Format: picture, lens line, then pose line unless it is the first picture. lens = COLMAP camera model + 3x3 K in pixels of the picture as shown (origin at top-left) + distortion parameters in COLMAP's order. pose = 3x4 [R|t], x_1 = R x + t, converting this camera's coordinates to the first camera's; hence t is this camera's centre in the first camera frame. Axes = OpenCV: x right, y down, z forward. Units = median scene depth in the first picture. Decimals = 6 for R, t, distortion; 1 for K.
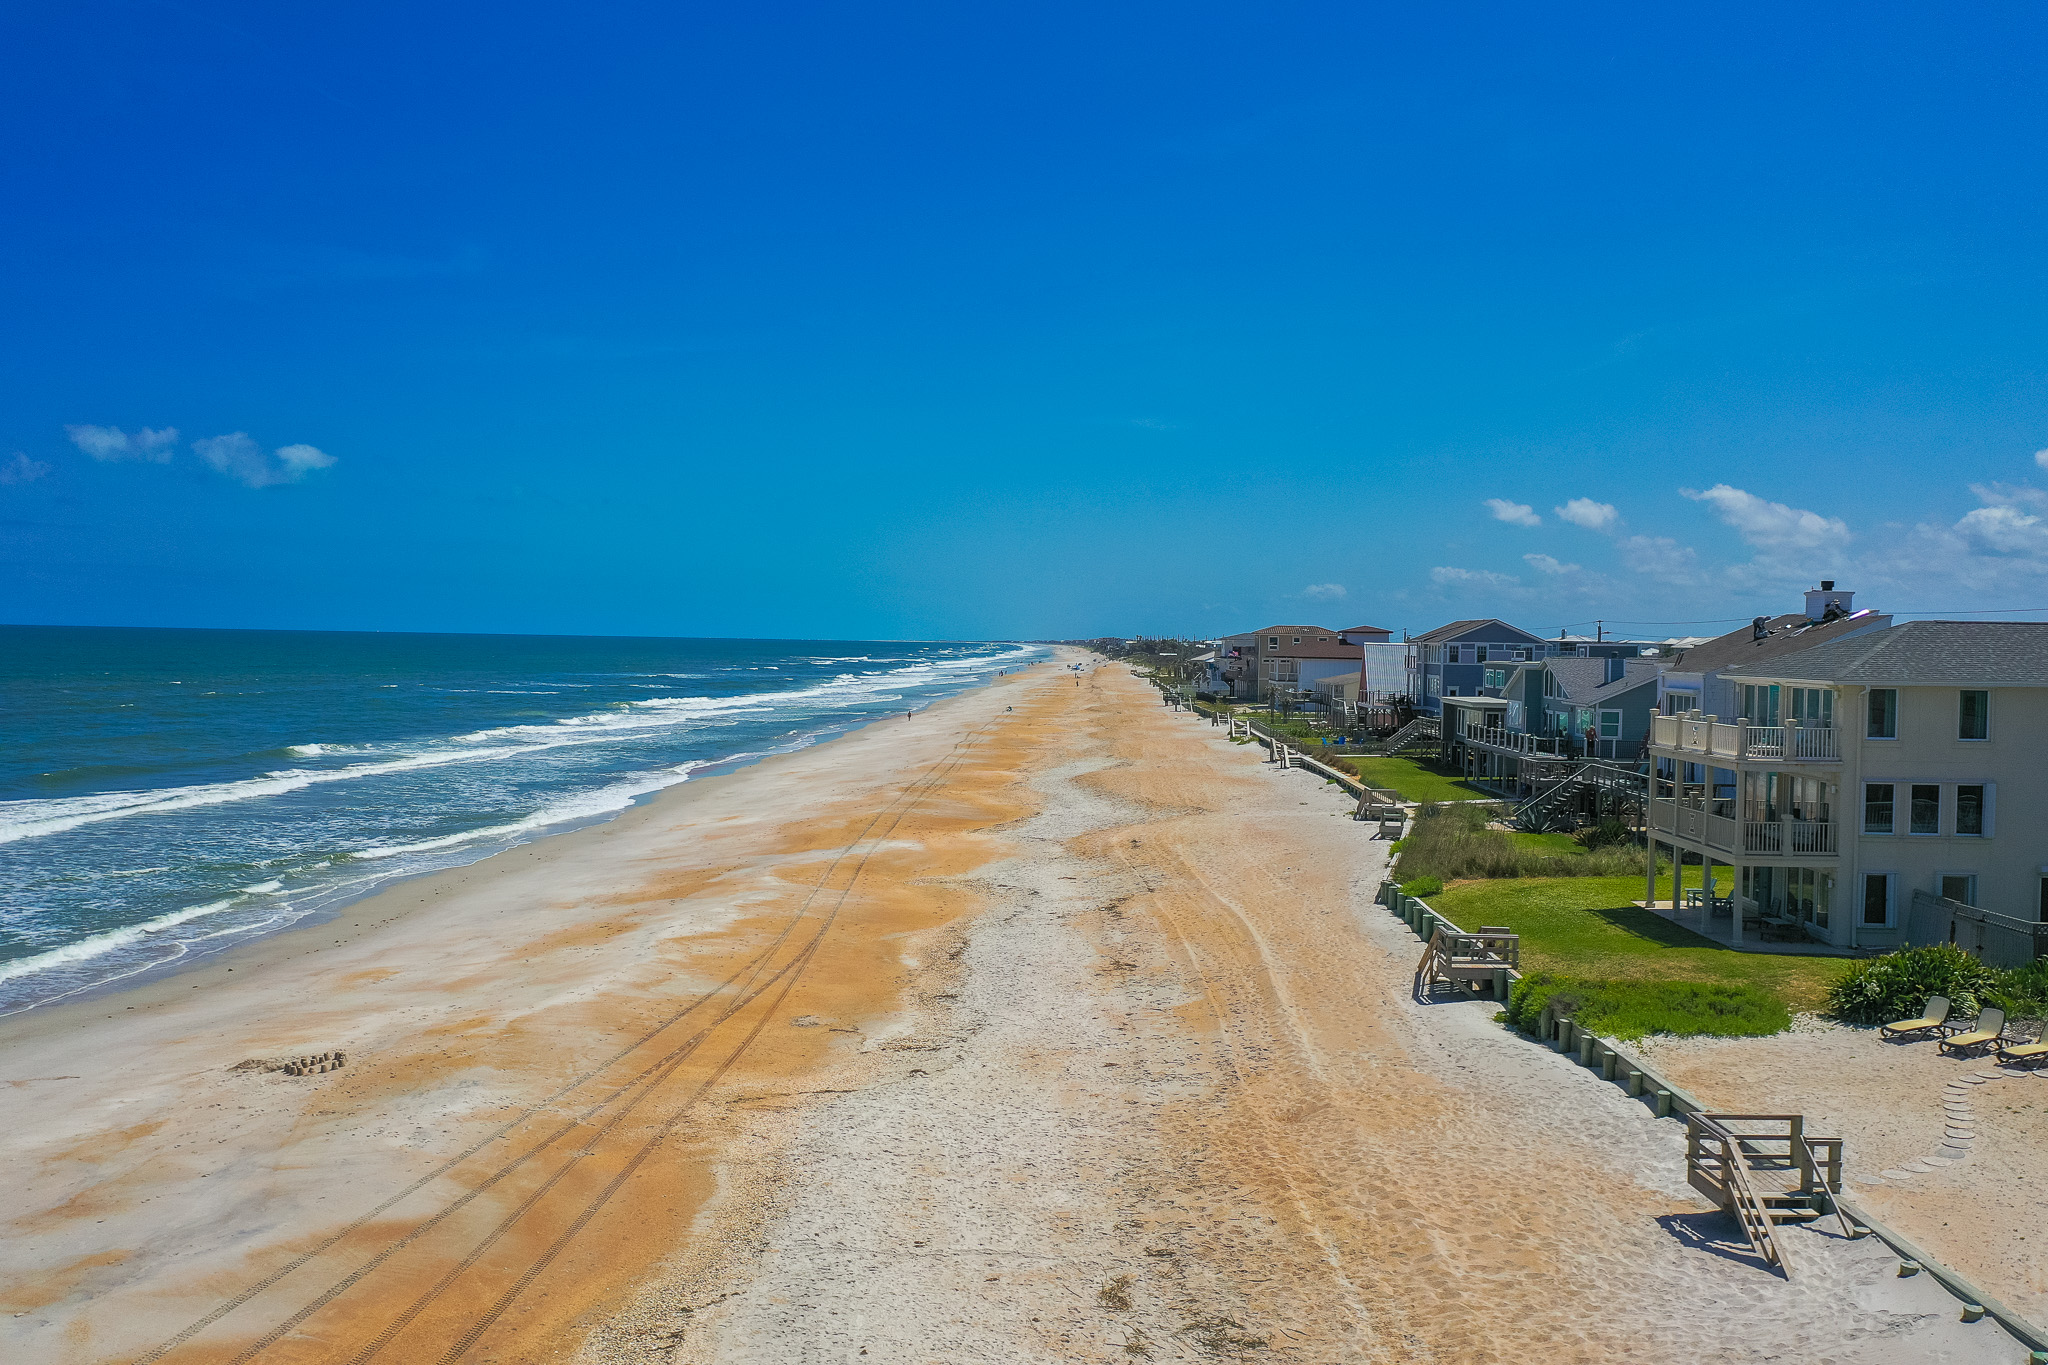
lens RADIAL K [[1639.8, 0, 1034.0], [0, 1639.8, 680.4], [0, 0, 1]] dist [-0.008663, 0.009681]
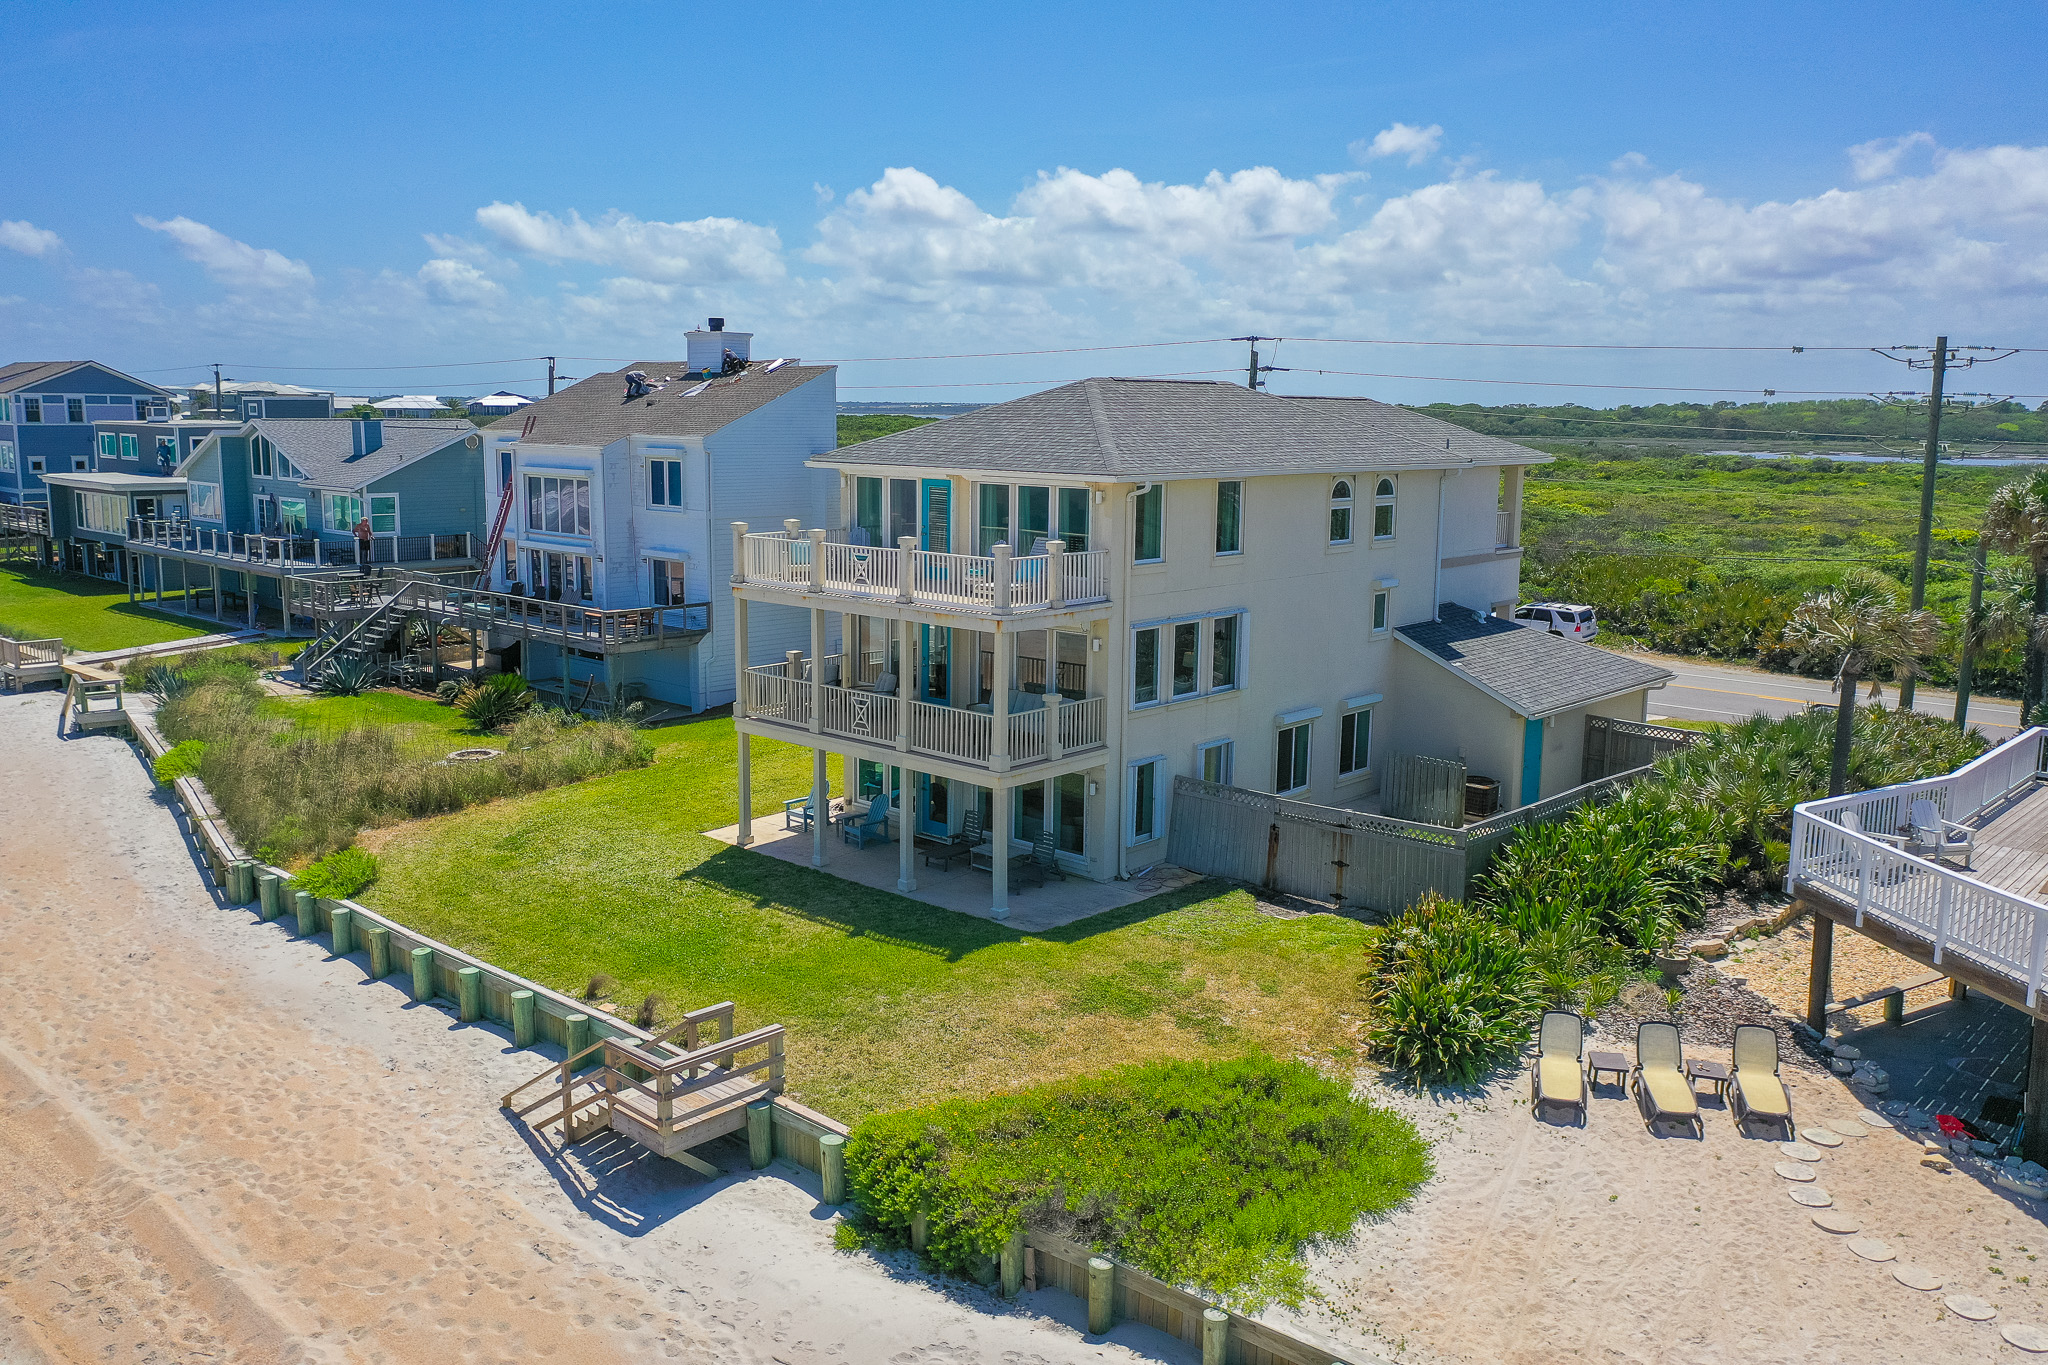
lens RADIAL K [[1639.8, 0, 1002.7], [0, 1639.8, 665.0], [0, 0, 1]] dist [-0.008663, 0.009681]
pose [[0.659704, -0.122915, 0.741405, -0.007573], [0.013995, 0.988373, 0.151406, -0.015013], [-0.751395, -0.089507, 0.653754, 0.387114]]
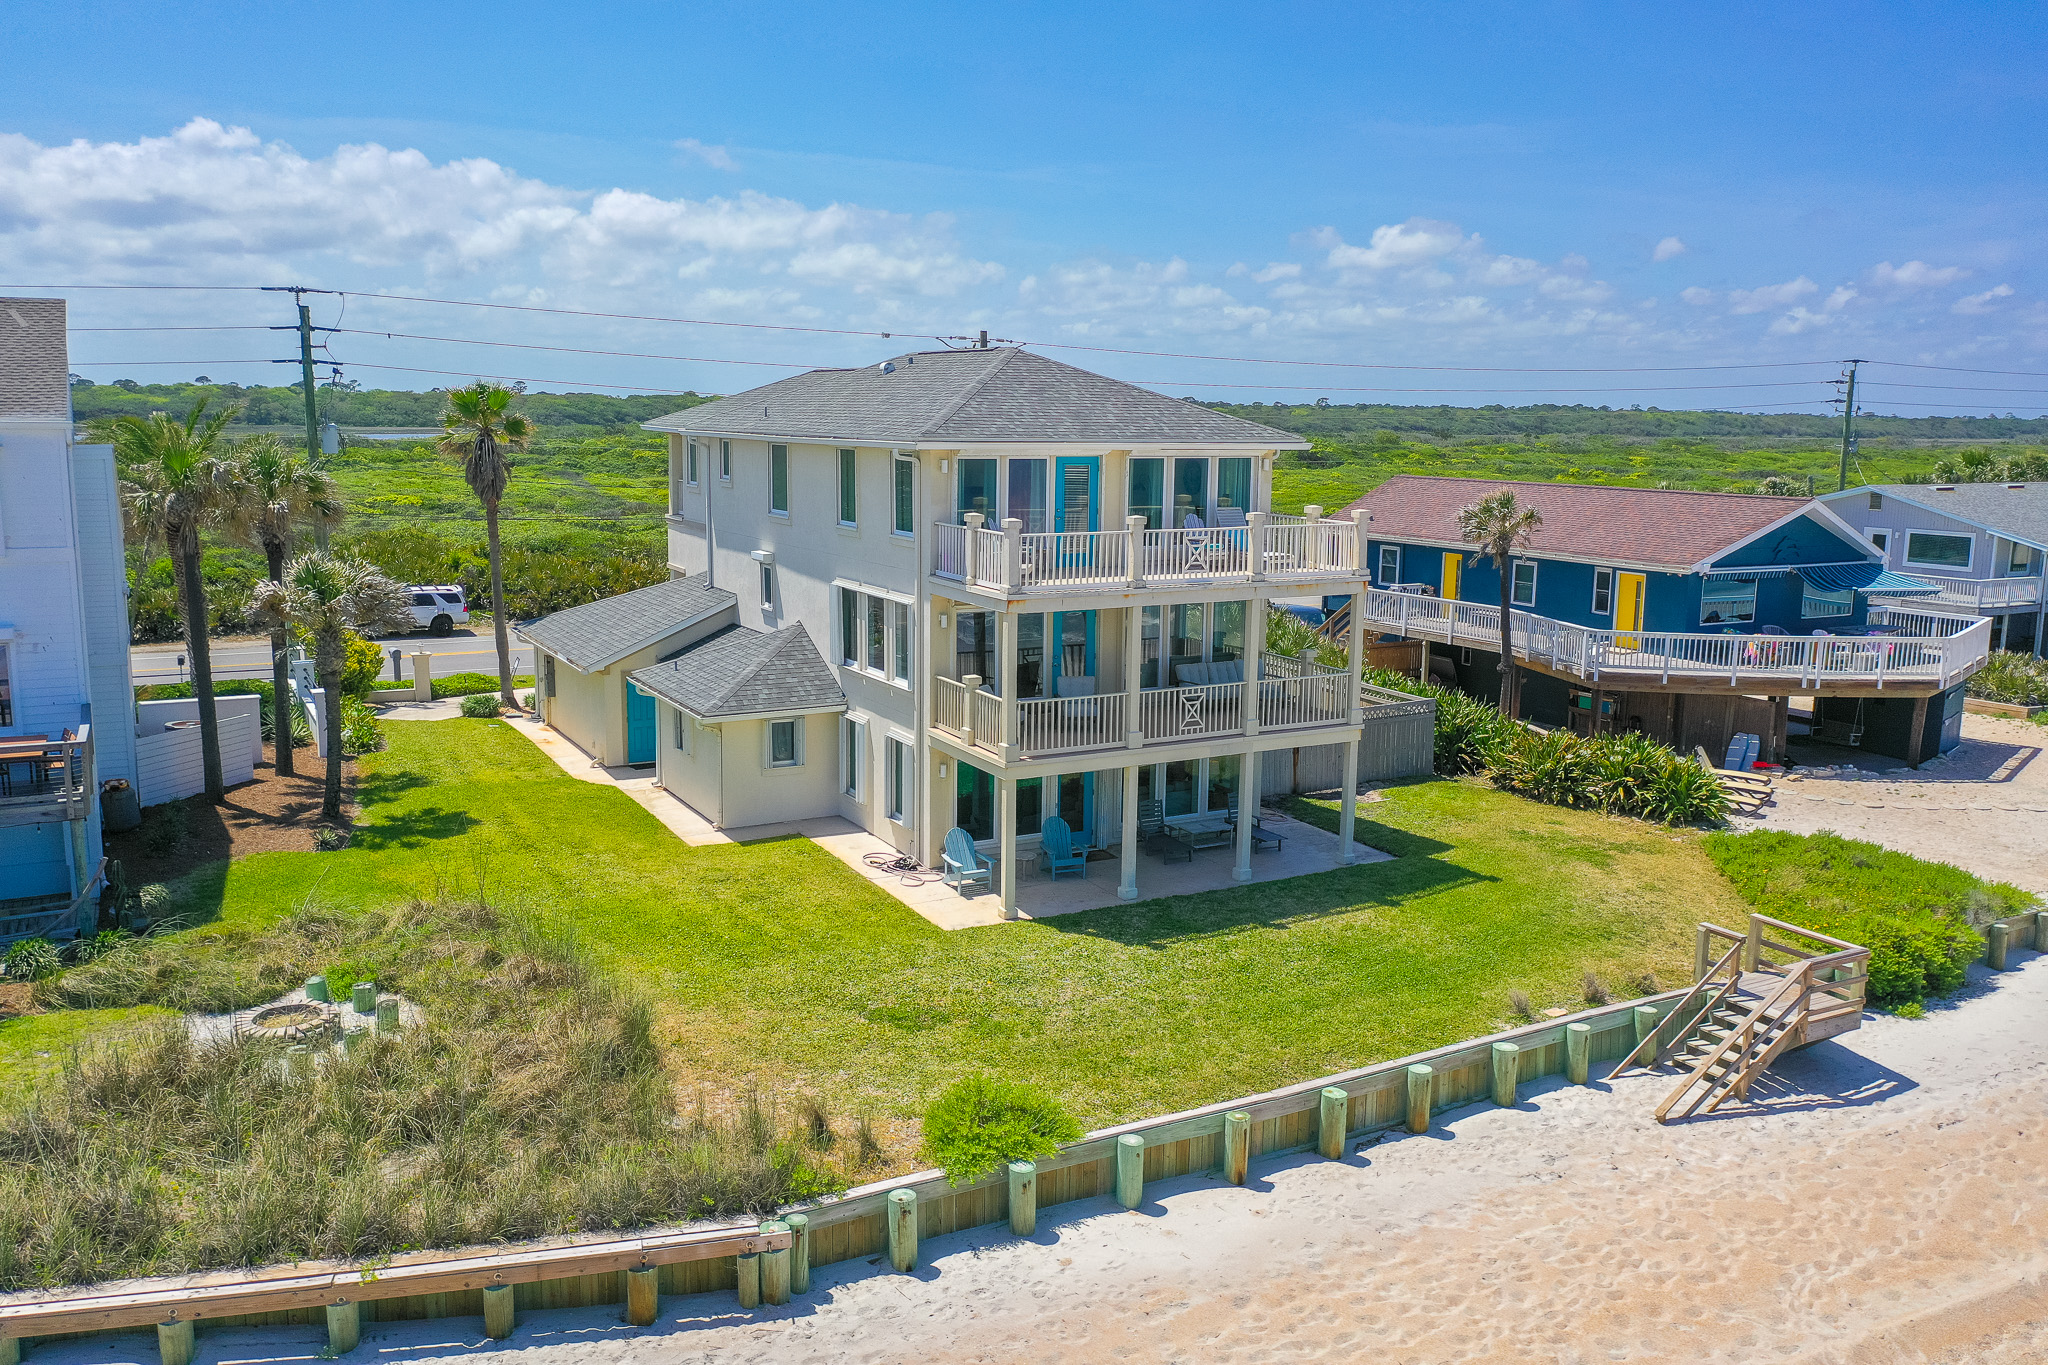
lens RADIAL K [[1639.8, 0, 1034.7], [0, 1639.8, 675.7], [0, 0, 1]] dist [-0.008663, 0.009681]
pose [[-0.520524, -0.155937, 0.839487, -0.025402], [-0.003172, 0.983528, 0.180726, -0.017561], [-0.853841, 0.091409, -0.512444, 0.912269]]
